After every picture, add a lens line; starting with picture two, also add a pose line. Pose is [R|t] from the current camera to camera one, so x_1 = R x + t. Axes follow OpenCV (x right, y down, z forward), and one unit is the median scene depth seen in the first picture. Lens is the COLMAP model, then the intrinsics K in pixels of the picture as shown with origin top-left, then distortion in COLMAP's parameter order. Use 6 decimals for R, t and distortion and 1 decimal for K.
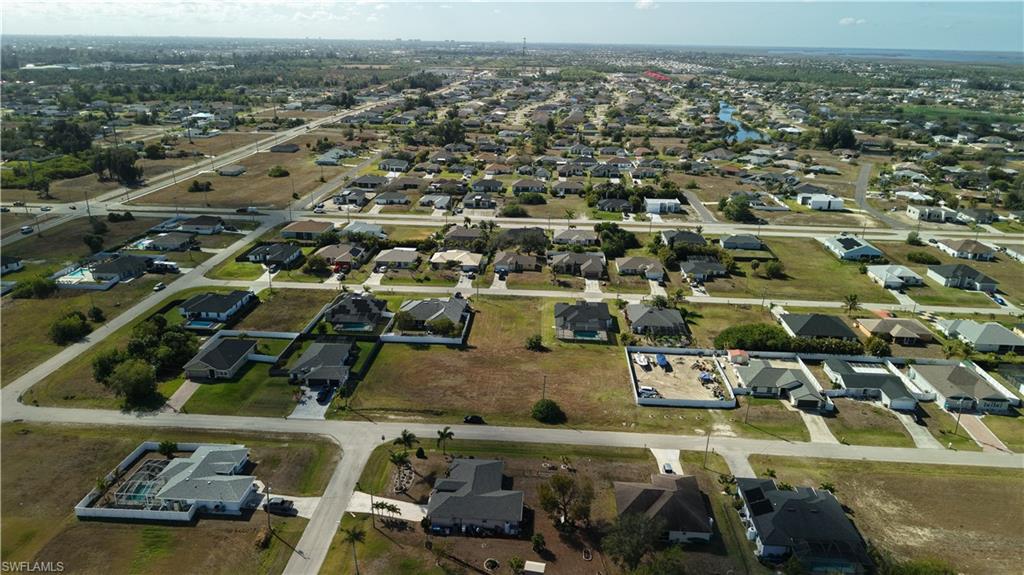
lens RADIAL K [[691.7, 0, 515.1], [0, 691.7, 267.0], [0, 0, 1]] dist [0.033855, -0.041739]
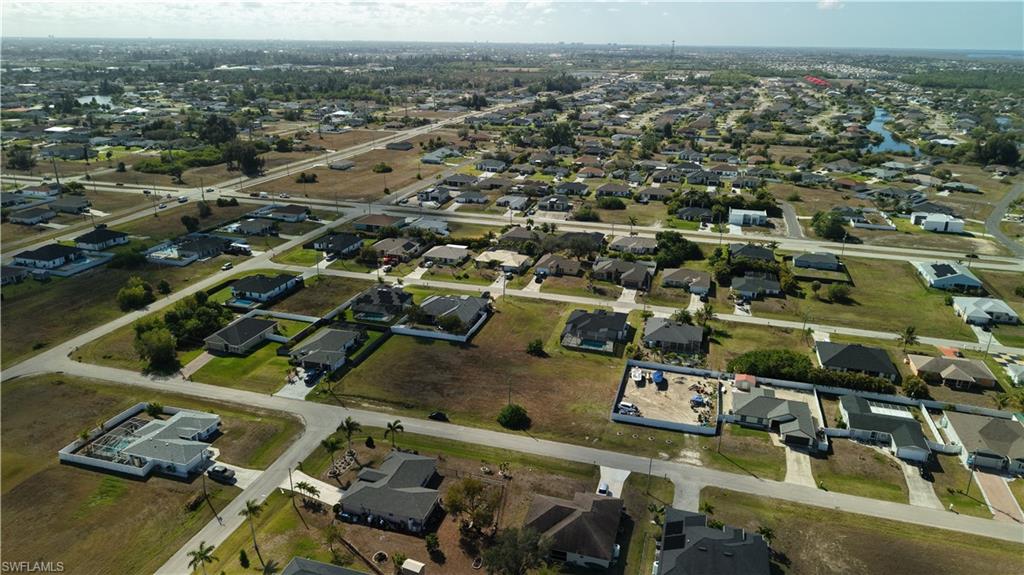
lens RADIAL K [[691.7, 0, 515.1], [0, 691.7, 267.0], [0, 0, 1]] dist [0.033855, -0.041739]
pose [[0.974828, 0.066556, -0.212793, 0.162600], [-0.067489, 0.997716, 0.002882, -0.004521], [0.212499, 0.011552, 0.977093, 0.022641]]
